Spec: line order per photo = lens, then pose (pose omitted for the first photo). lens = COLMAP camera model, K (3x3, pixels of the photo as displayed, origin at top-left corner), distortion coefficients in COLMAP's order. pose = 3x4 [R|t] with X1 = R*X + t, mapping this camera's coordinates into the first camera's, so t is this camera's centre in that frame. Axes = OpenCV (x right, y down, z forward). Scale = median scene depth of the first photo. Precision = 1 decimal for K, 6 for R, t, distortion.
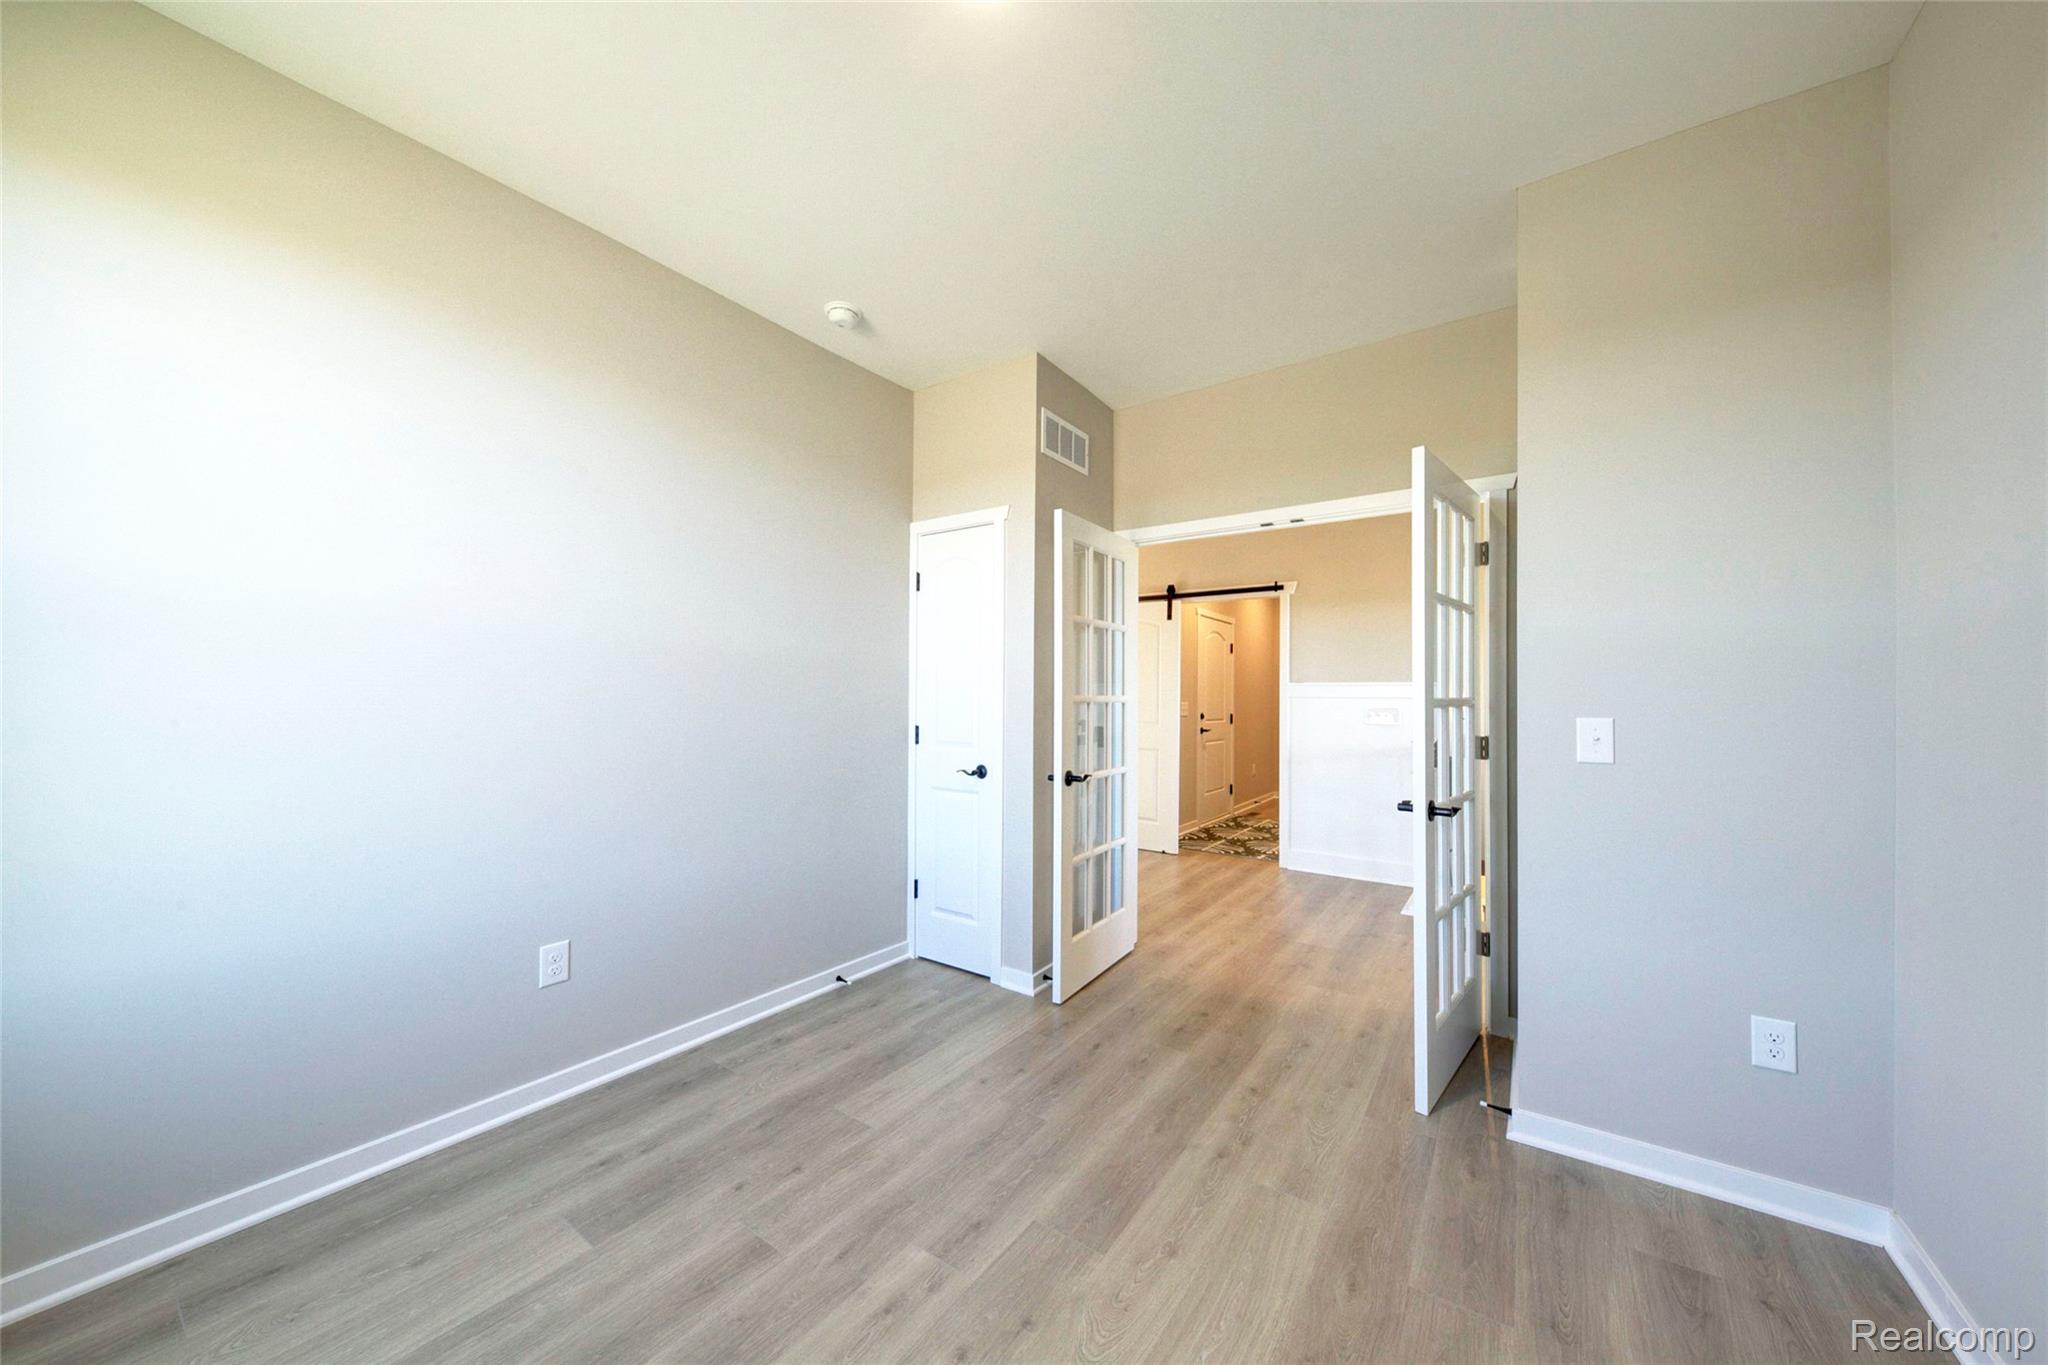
lens RADIAL K [[708.6, 0, 1017.0], [0, 708.6, 691.8], [0, 0, 1]] dist [0.008173, -0.005664]
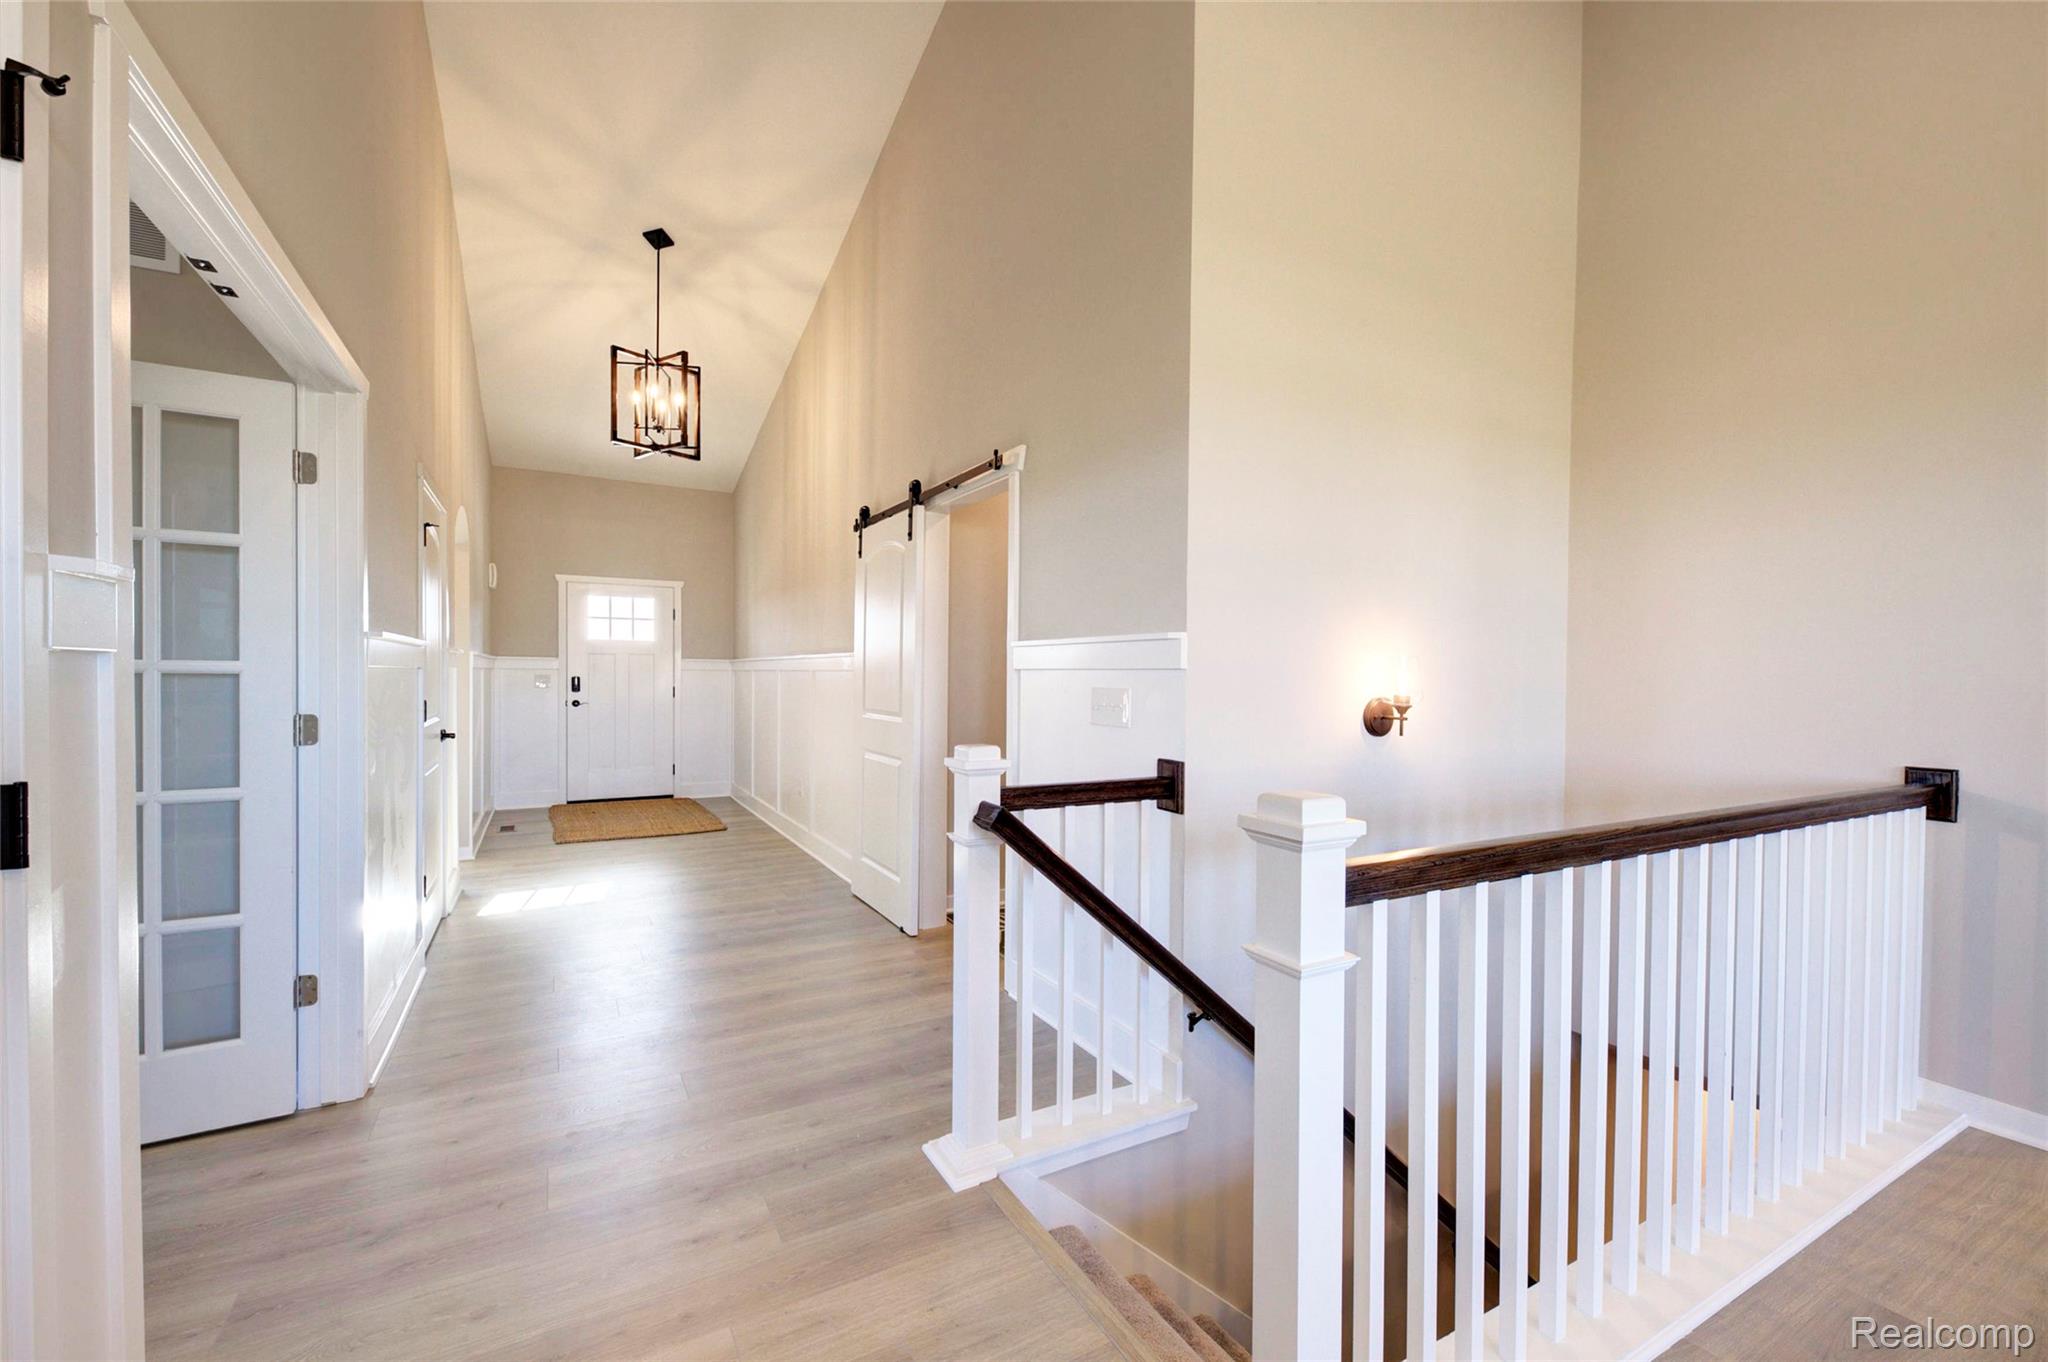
lens RADIAL K [[848.9, 0, 1032.1], [0, 848.9, 681.8], [0, 0, 1]] dist [-0.000906, -0.000182]
pose [[0.910702, 0.013733, -0.412837, 0.505603], [-0.007172, 0.999822, 0.017436, 0.003037], [0.413003, -0.012918, 0.910638, 0.335299]]
